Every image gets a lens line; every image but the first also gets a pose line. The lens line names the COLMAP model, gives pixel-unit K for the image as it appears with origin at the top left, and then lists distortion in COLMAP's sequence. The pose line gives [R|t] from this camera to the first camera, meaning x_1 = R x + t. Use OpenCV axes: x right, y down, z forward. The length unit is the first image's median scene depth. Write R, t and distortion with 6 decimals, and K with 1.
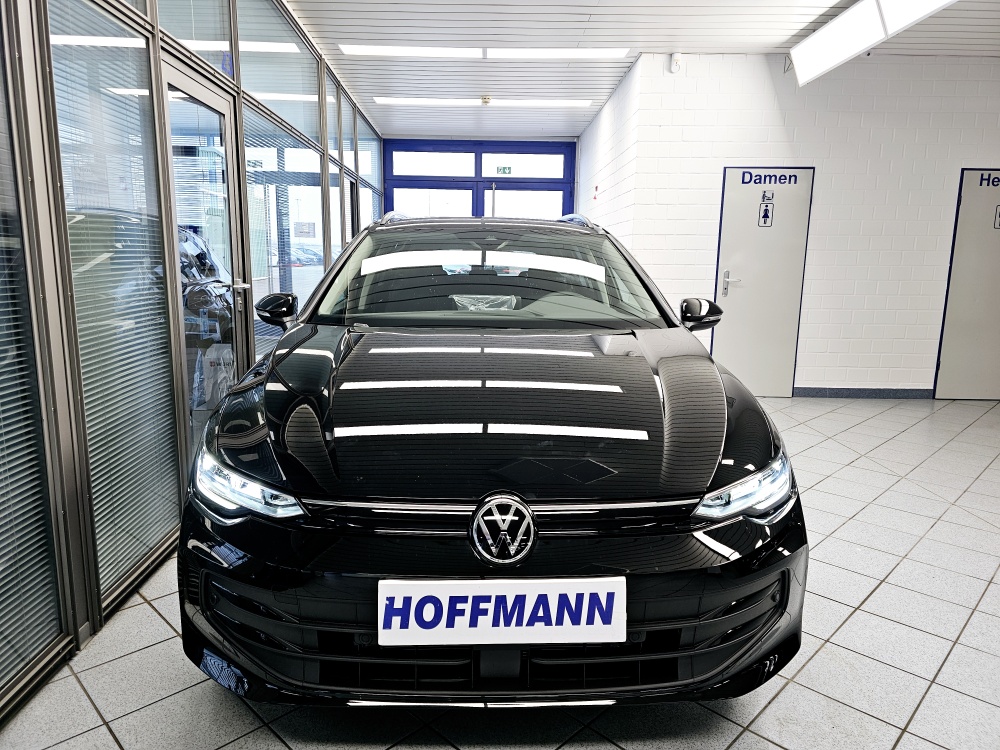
lens RADIAL K [[666.5, 0, 497.2], [0, 666.5, 379.5], [0, 0, 1]] dist [0.070057, -0.064658]
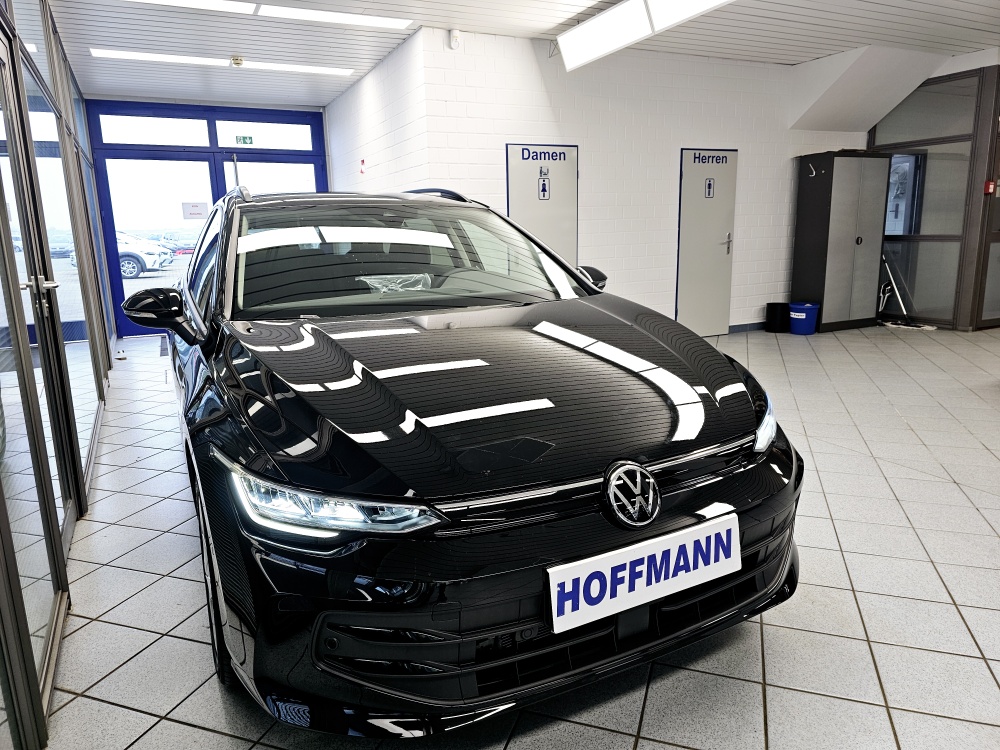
lens RADIAL K [[668.8, 0, 500.0], [0, 668.8, 375.0], [0, 0, 1]] dist [0.068976, -0.069950]
pose [[0.899692, -0.126854, 0.417686, -0.218927], [0.114953, 0.991921, 0.053644, -0.014289], [-0.421117, -0.000249, 0.907006, 0.052762]]
